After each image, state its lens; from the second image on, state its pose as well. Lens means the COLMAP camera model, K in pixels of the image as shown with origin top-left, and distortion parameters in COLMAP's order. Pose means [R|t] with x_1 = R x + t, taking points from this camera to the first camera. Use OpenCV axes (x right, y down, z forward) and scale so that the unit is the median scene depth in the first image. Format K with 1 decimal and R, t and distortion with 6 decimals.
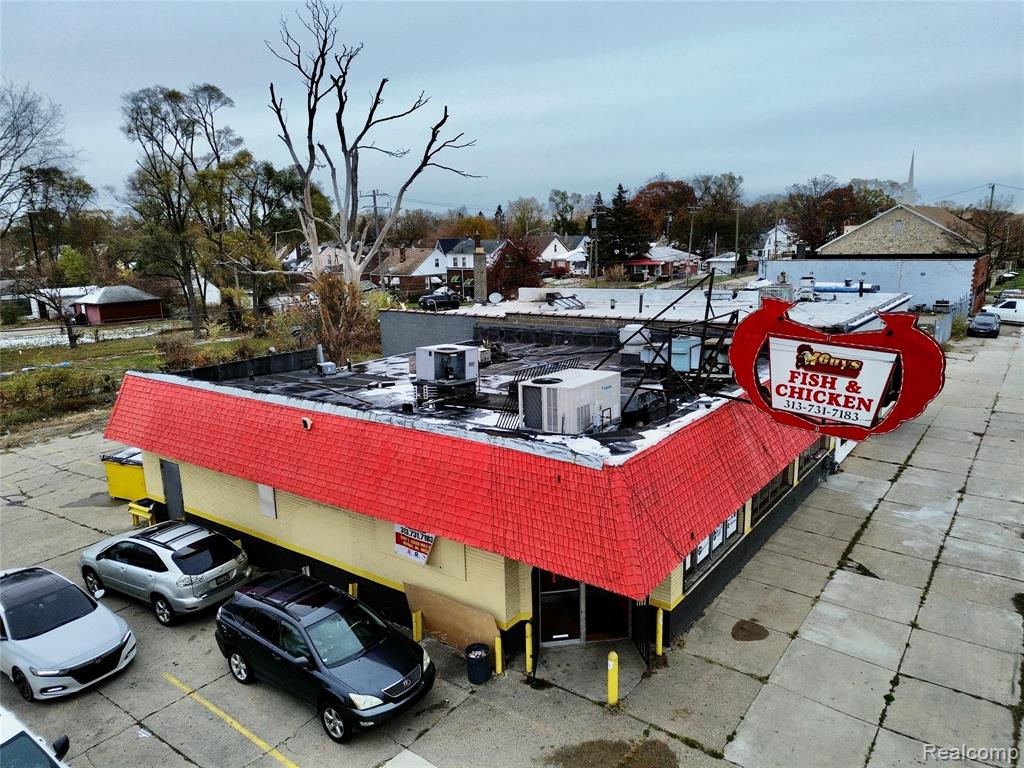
lens RADIAL K [[718.0, 0, 510.6], [0, 718.0, 388.1], [0, 0, 1]] dist [0.093334, -0.090946]
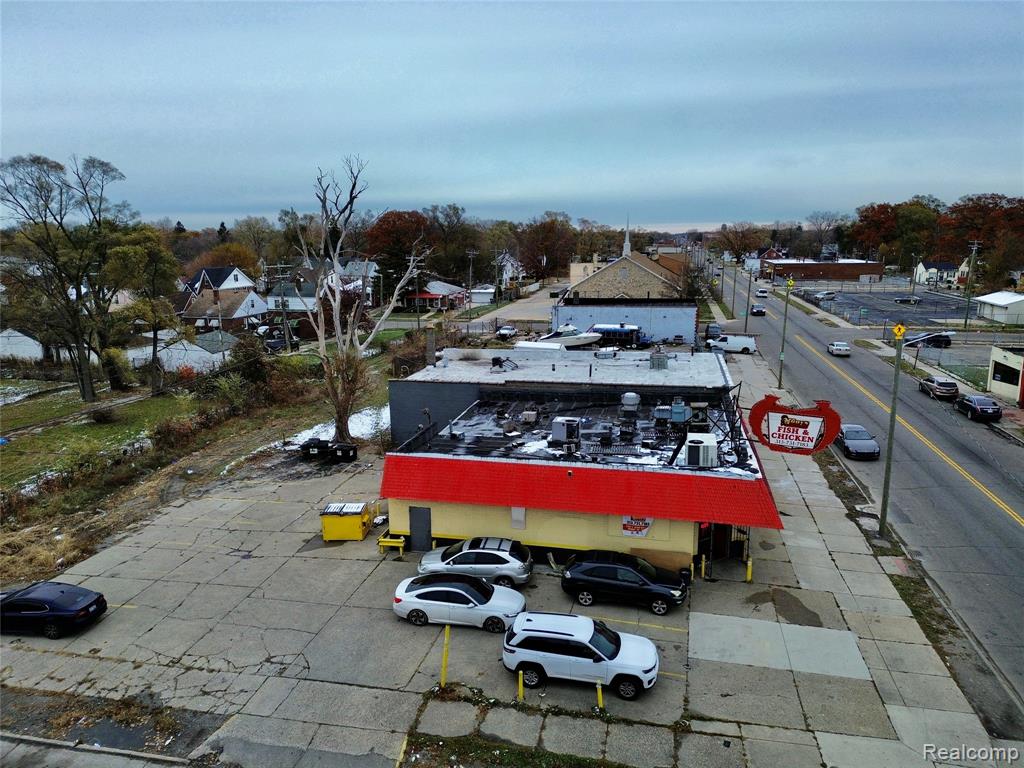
lens RADIAL K [[718.0, 0, 510.6], [0, 718.0, 388.1], [0, 0, 1]] dist [0.093334, -0.090946]
pose [[0.914869, -0.067404, 0.398086, -0.898570], [0.070977, 0.997461, 0.005772, -0.153154], [-0.397464, 0.022974, 0.917330, -0.523821]]
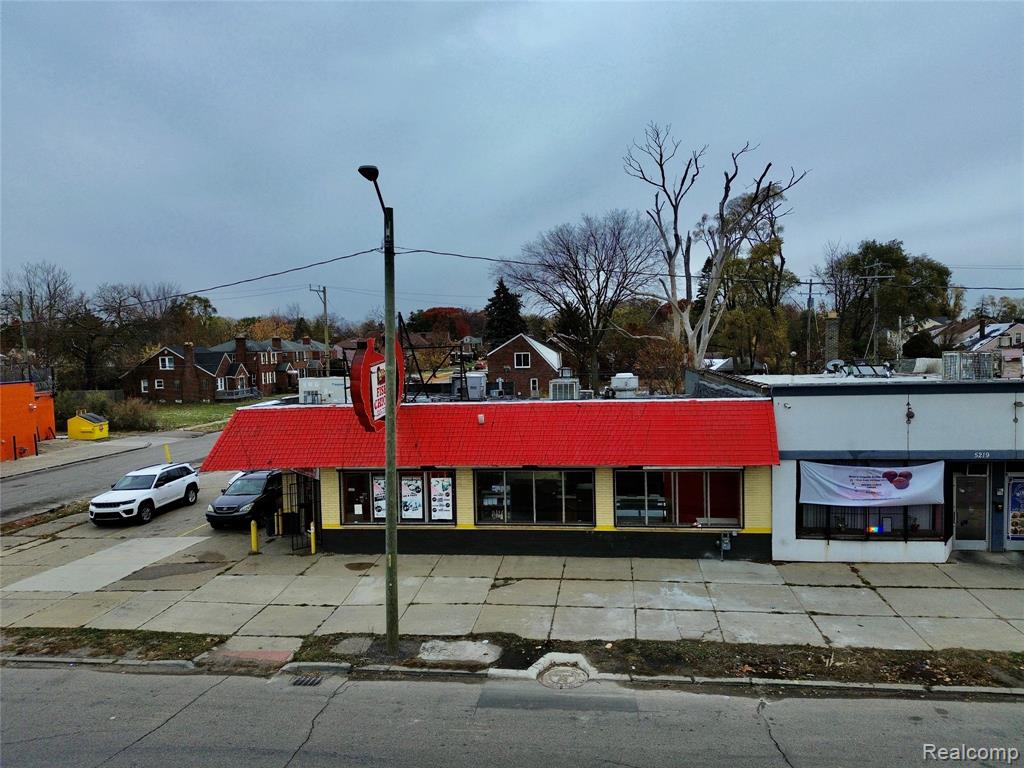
lens RADIAL K [[718.0, 0, 510.6], [0, 718.0, 388.1], [0, 0, 1]] dist [0.093334, -0.090946]
pose [[0.473065, 0.063614, -0.878728, 1.233925], [-0.165735, 0.986009, -0.017843, -0.020198], [0.865299, 0.154077, 0.476989, 0.395766]]
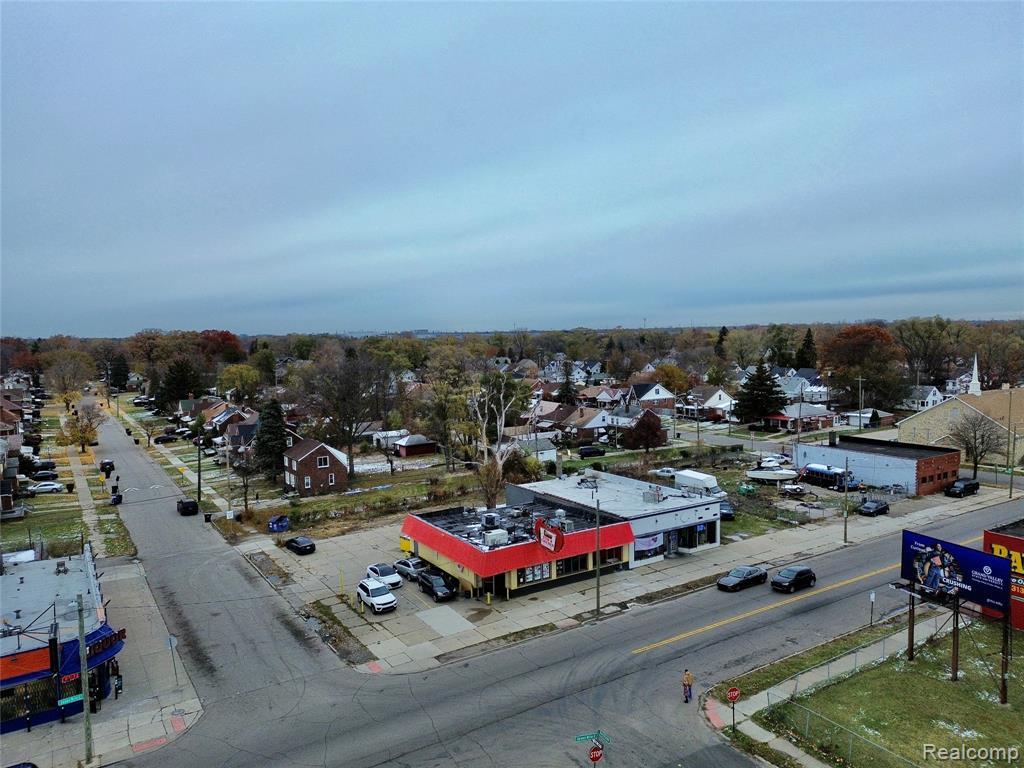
lens RADIAL K [[718.0, 0, 510.6], [0, 718.0, 388.1], [0, 0, 1]] dist [0.093334, -0.090946]
pose [[0.932611, 0.033231, -0.359350, 1.209772], [-0.076986, 0.991150, -0.108144, -0.292322], [0.352575, 0.128522, 0.926916, -2.207554]]
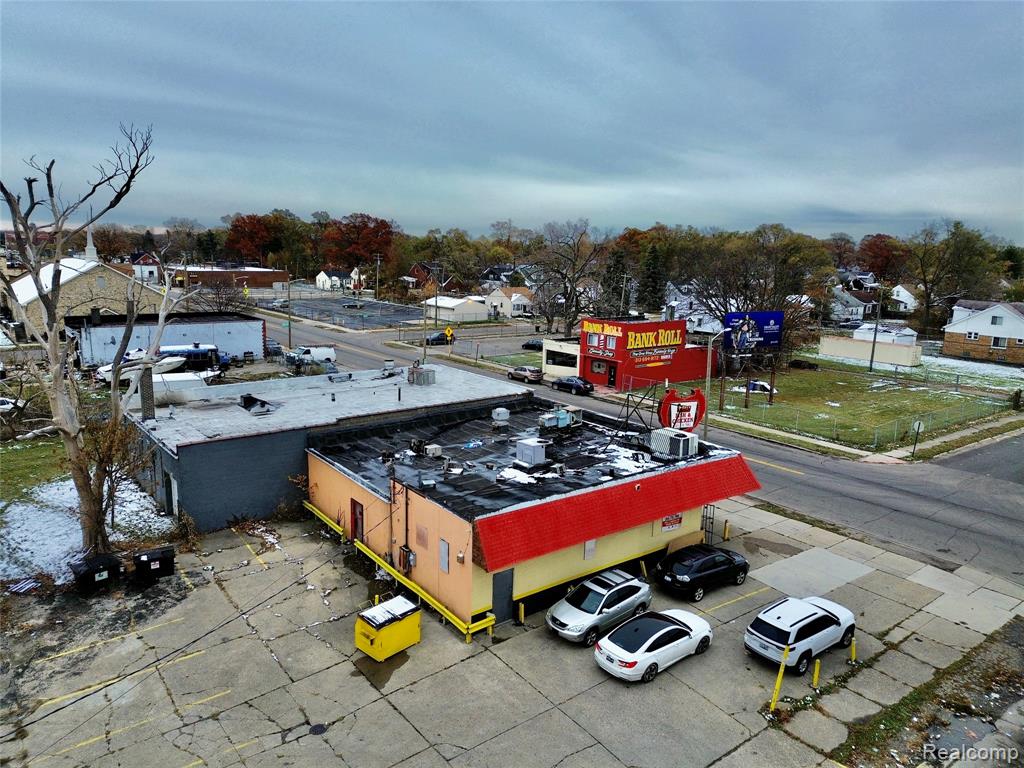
lens RADIAL K [[718.0, 0, 510.6], [0, 718.0, 388.1], [0, 0, 1]] dist [0.093334, -0.090946]
pose [[0.275257, -0.156547, 0.948539, -1.692049], [0.172773, 0.978644, 0.111378, -0.380038], [-0.945718, 0.133224, 0.296426, 0.549797]]
